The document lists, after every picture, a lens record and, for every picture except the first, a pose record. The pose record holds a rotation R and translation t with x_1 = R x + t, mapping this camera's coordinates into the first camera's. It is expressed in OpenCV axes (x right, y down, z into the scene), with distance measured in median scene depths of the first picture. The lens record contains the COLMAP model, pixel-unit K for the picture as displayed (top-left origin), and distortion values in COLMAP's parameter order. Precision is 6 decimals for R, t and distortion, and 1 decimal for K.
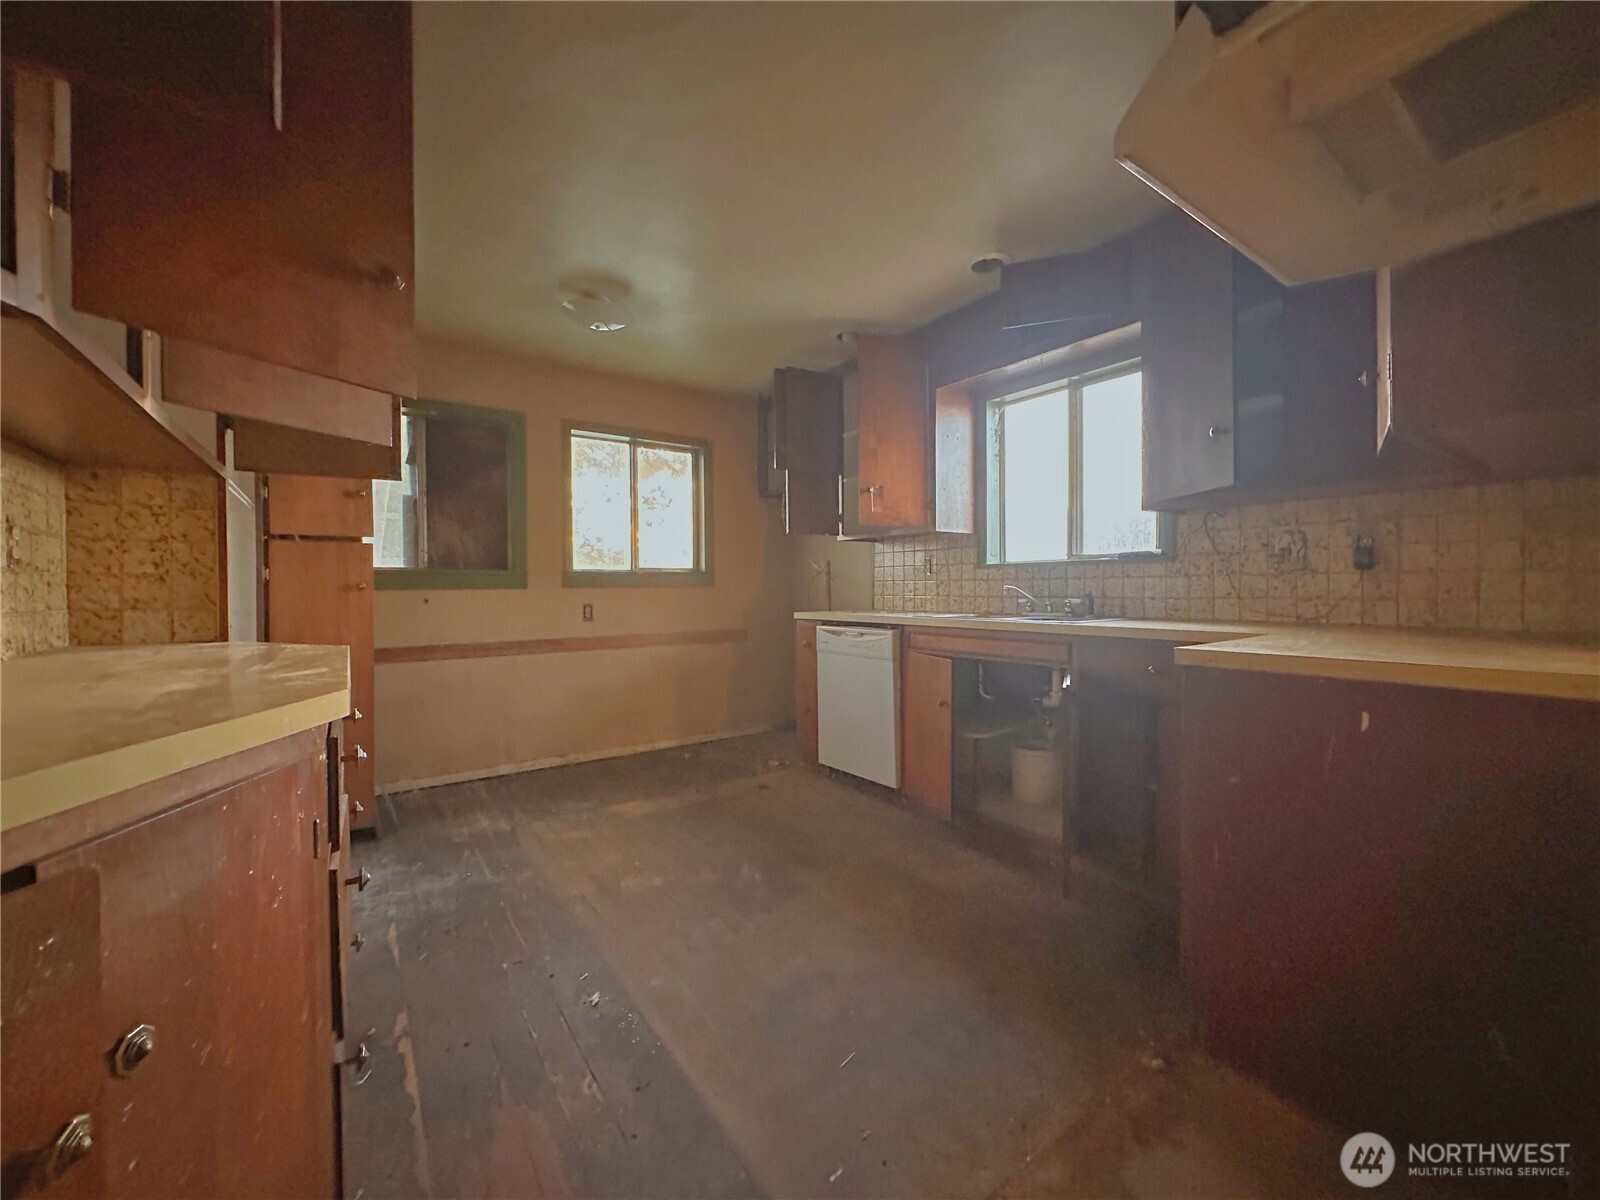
lens RADIAL K [[638.5, 0, 799.1], [0, 638.5, 598.0], [0, 0, 1]] dist [0.001324, 0.000005]
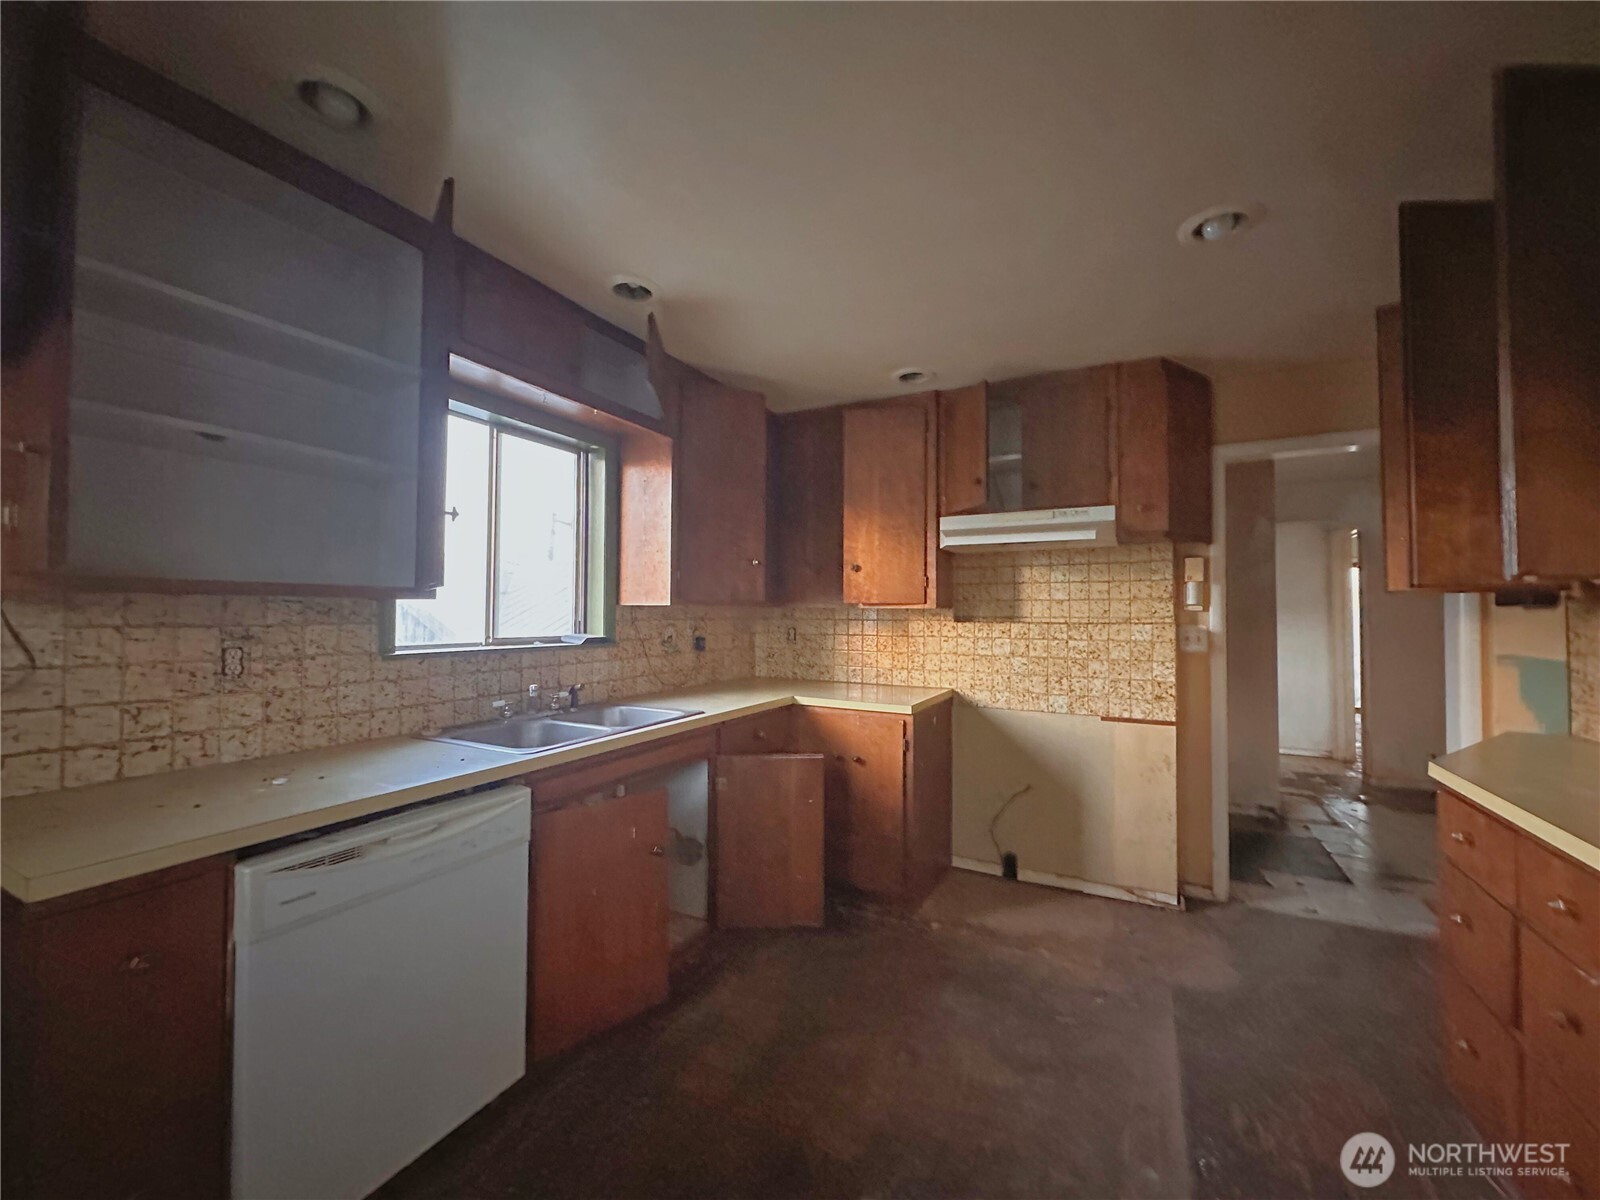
lens RADIAL K [[638.5, 0, 797.4], [0, 638.5, 594.9], [0, 0, 1]] dist [0.001324, 0.000005]
pose [[-0.455109, 0.022516, 0.890151, -0.452198], [0.006495, 0.999738, -0.021967, -0.101549], [-0.890412, -0.004216, -0.455136, 1.035364]]
